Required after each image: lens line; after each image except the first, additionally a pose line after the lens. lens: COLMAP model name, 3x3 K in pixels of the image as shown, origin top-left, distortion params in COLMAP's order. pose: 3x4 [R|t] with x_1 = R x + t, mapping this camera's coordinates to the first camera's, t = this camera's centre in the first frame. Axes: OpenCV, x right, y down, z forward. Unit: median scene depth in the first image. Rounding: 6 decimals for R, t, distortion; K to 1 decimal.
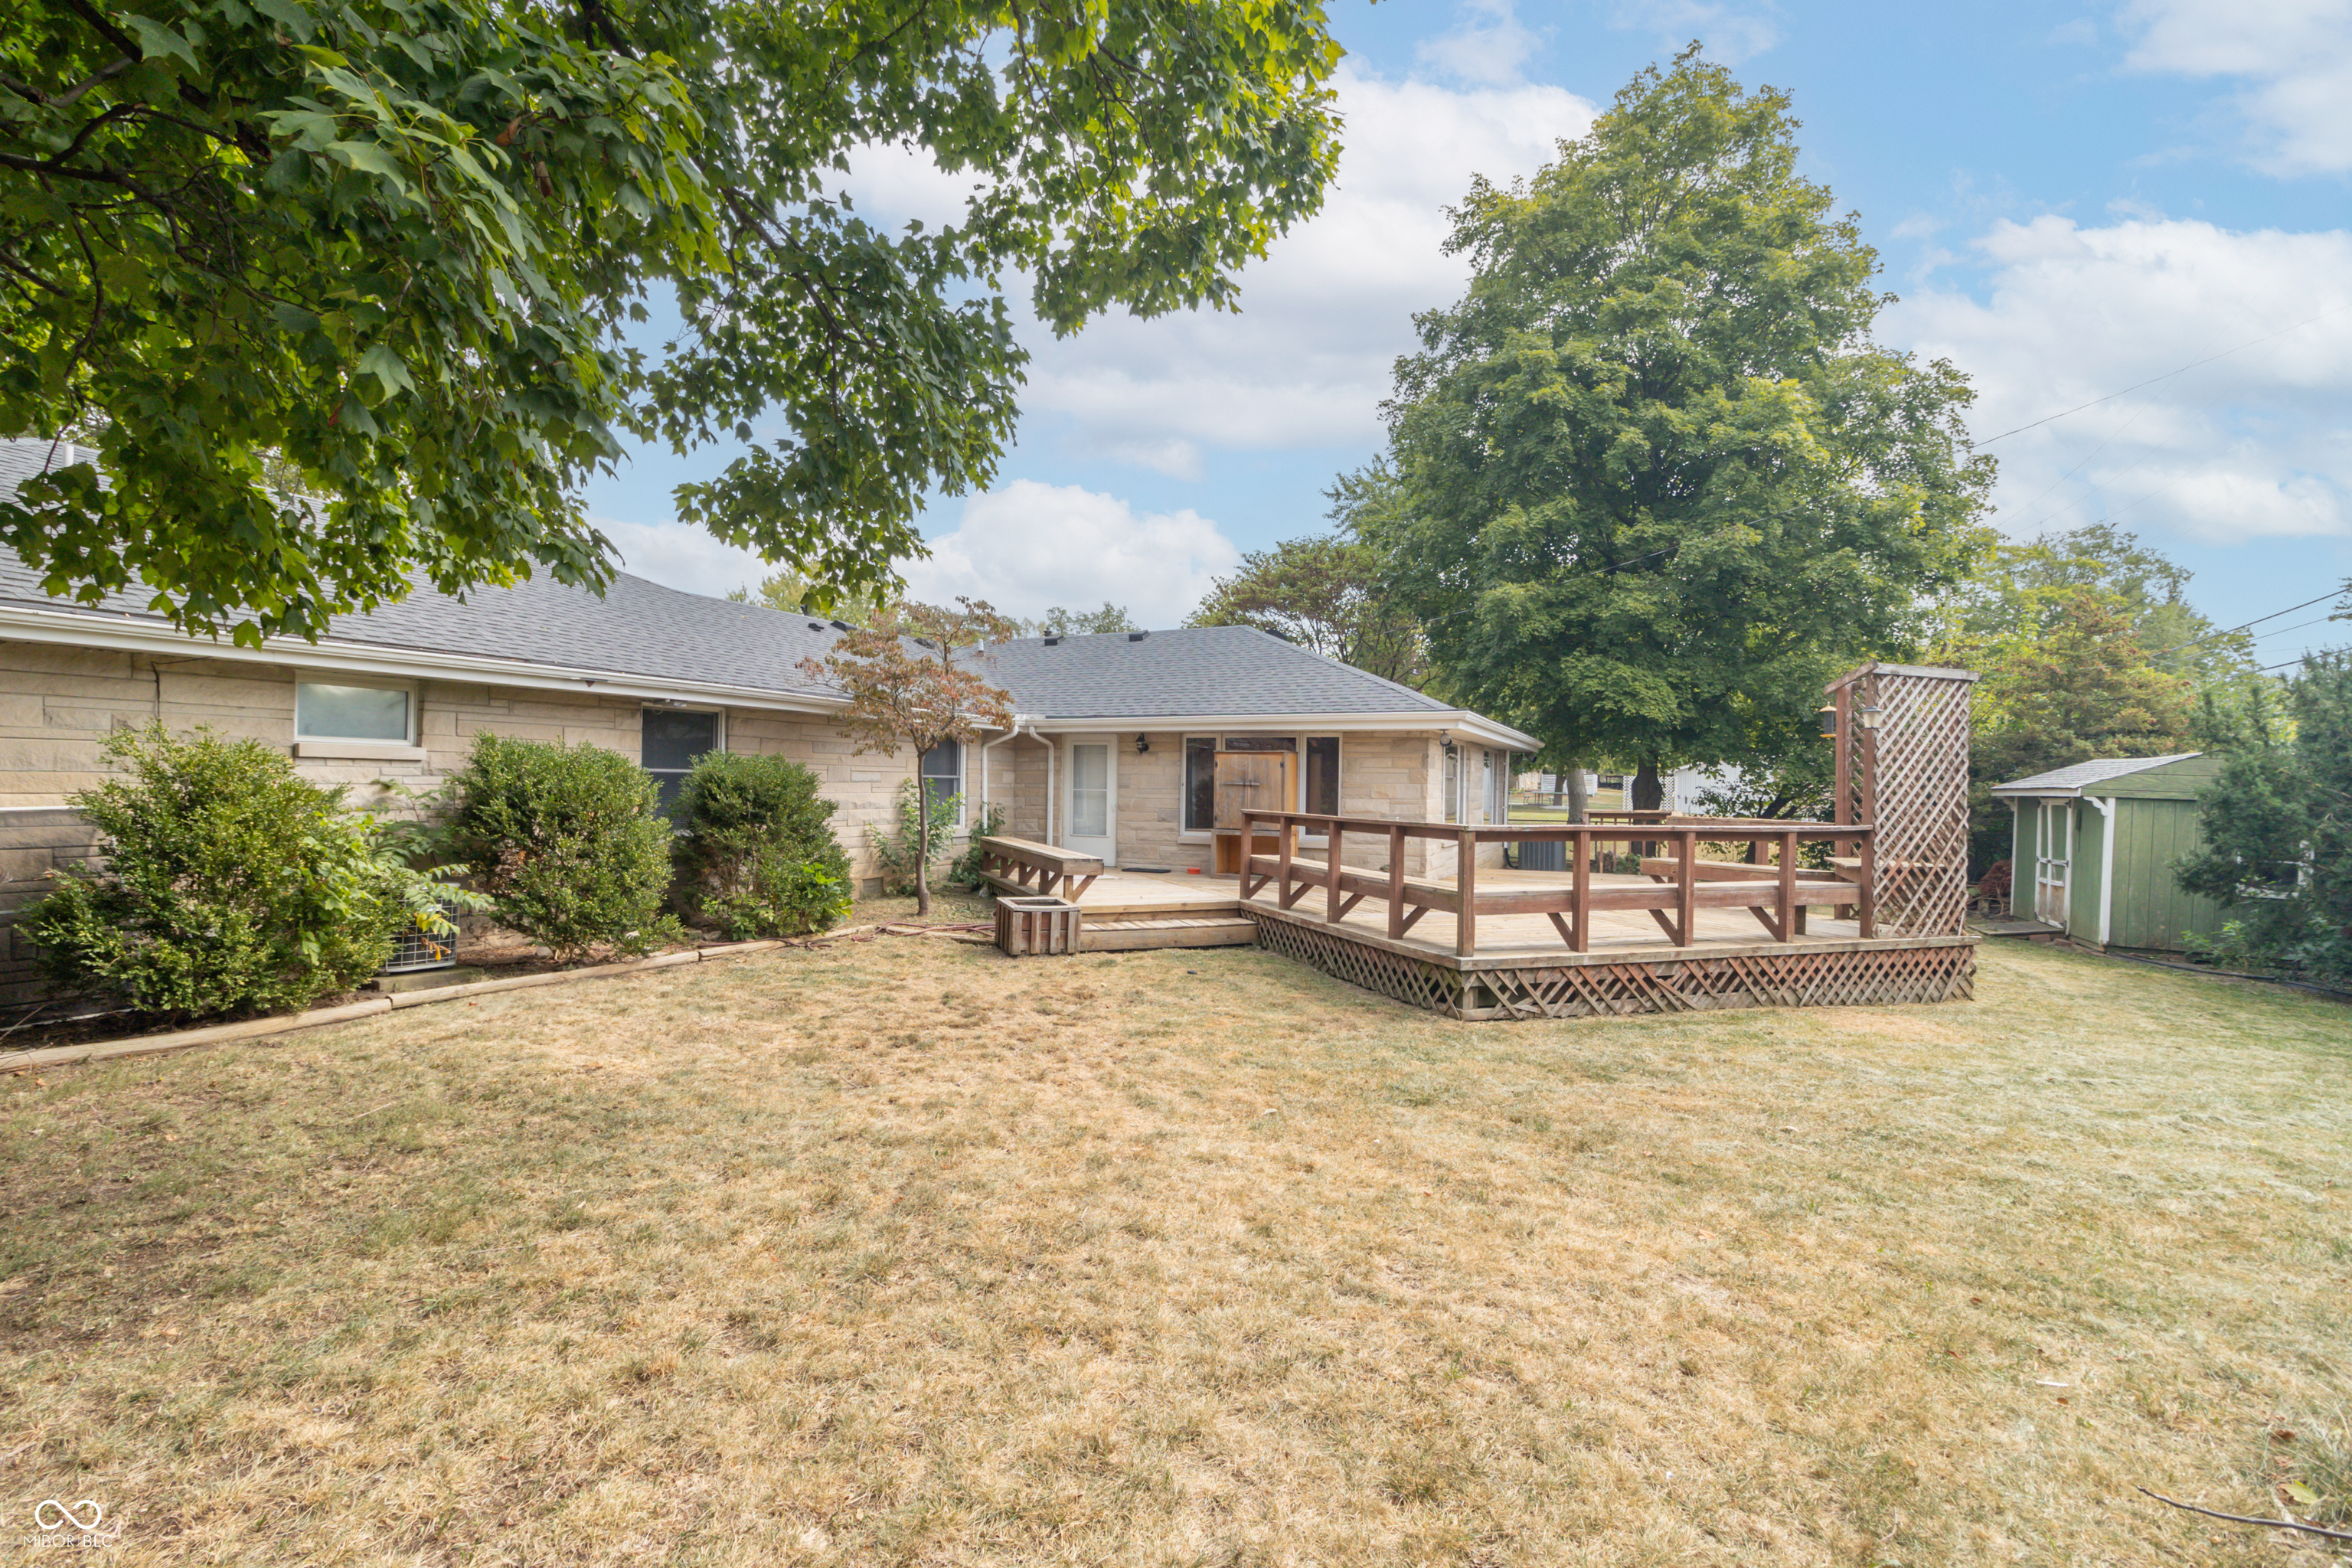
lens RADIAL K [[1082.6, 0, 1176.0], [0, 1082.6, 784.0], [0, 0, 1]] dist [0.001232, 0.000642]
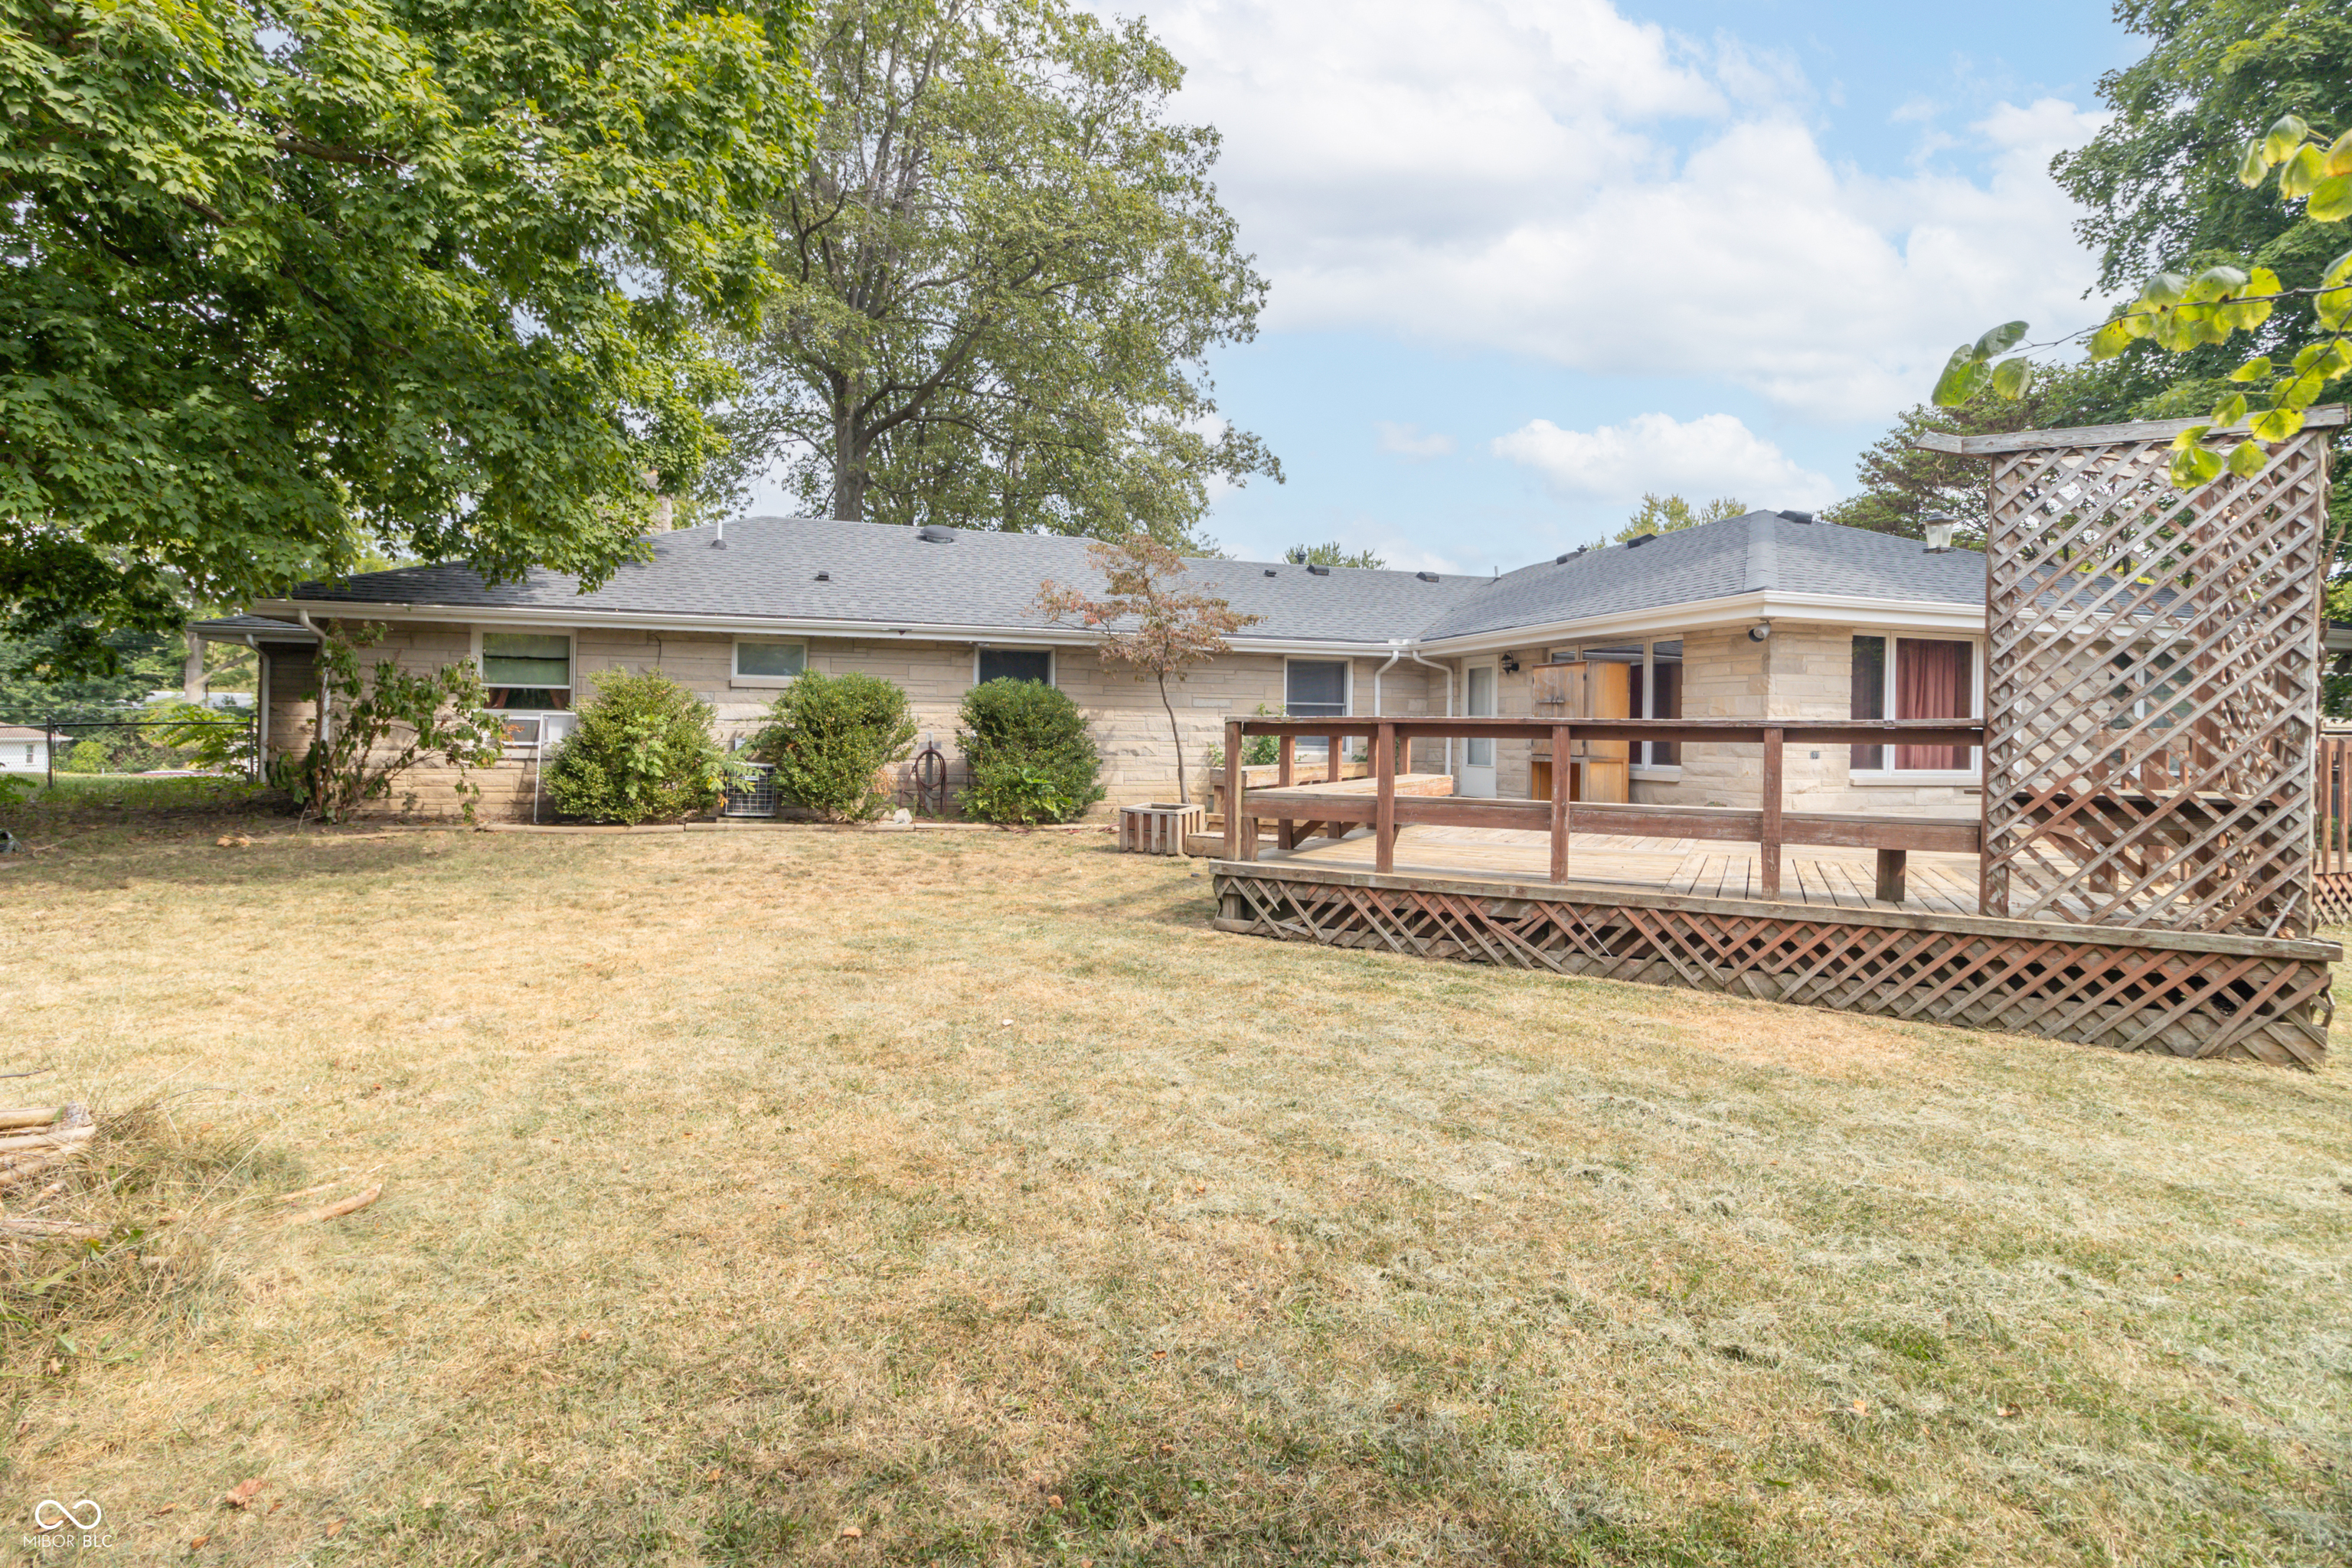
lens RADIAL K [[1100.0, 0, 1179.9], [0, 1100.0, 772.0], [0, 0, 1]] dist [0.003537, 0.000836]
pose [[0.682553, 0.019218, -0.730583, 0.859357], [-0.001127, 0.999681, 0.025244, 0.058907], [0.730835, -0.016407, 0.682357, 0.328653]]
